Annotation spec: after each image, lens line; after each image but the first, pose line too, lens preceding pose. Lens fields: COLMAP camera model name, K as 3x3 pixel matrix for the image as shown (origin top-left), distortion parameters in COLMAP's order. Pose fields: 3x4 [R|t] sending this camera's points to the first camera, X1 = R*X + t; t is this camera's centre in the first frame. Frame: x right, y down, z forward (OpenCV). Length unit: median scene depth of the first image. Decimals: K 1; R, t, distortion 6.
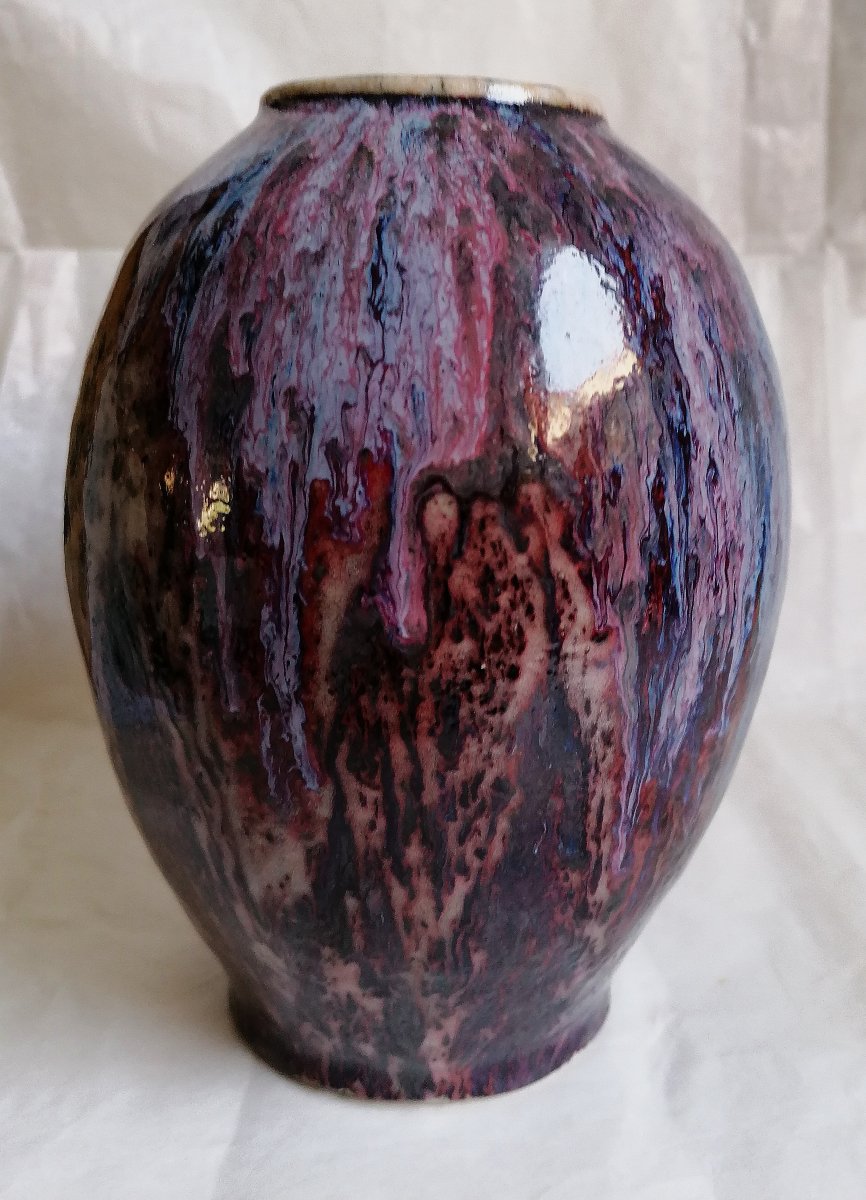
lens RADIAL K [[972.9, 0, 470.3], [0, 972.9, 580.5], [0, 0, 1]] dist [-0.058099, 0.015855]
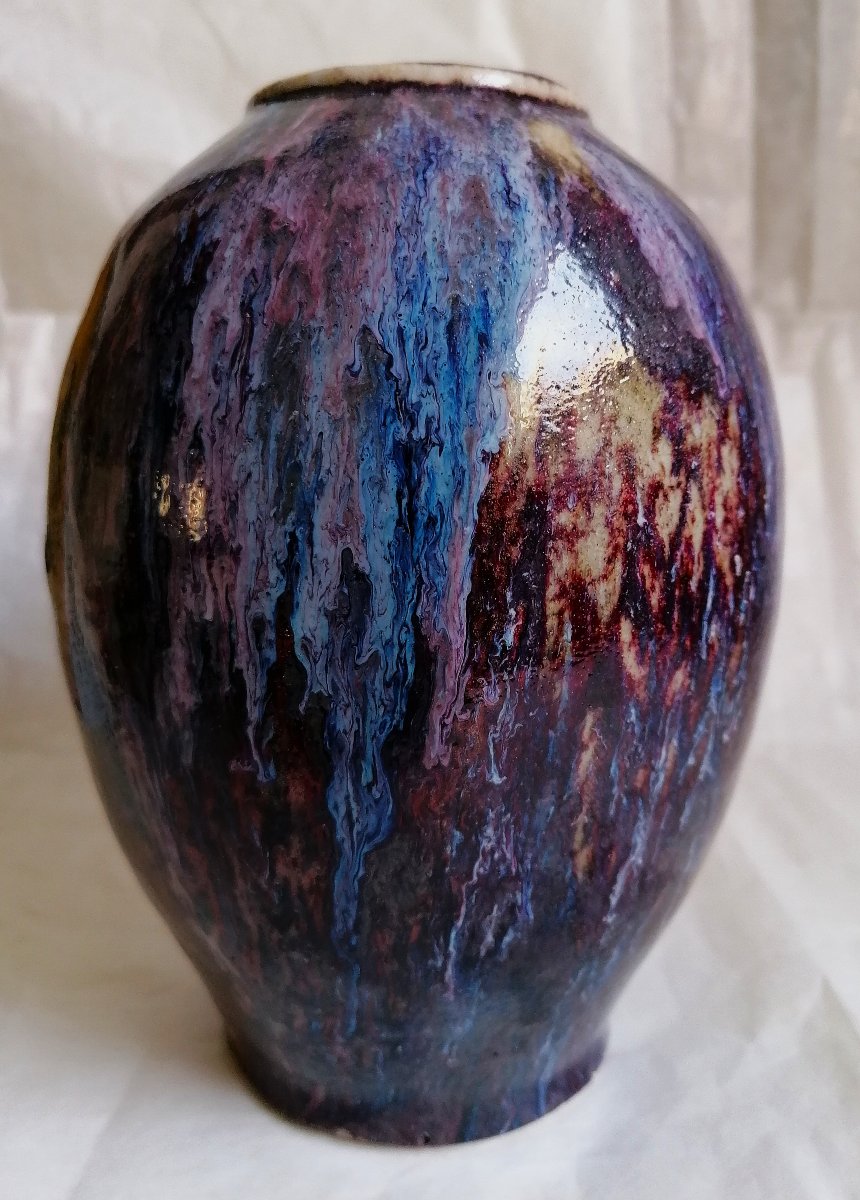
lens RADIAL K [[972.9, 0, 433.4], [0, 972.9, 599.8], [0, 0, 1]] dist [-0.058099, 0.015855]
pose [[0.479919, 0.208831, -0.852096, 1.133434], [-0.270592, 0.959139, 0.082662, -0.112626], [0.834540, 0.190899, 0.516817, 0.737468]]
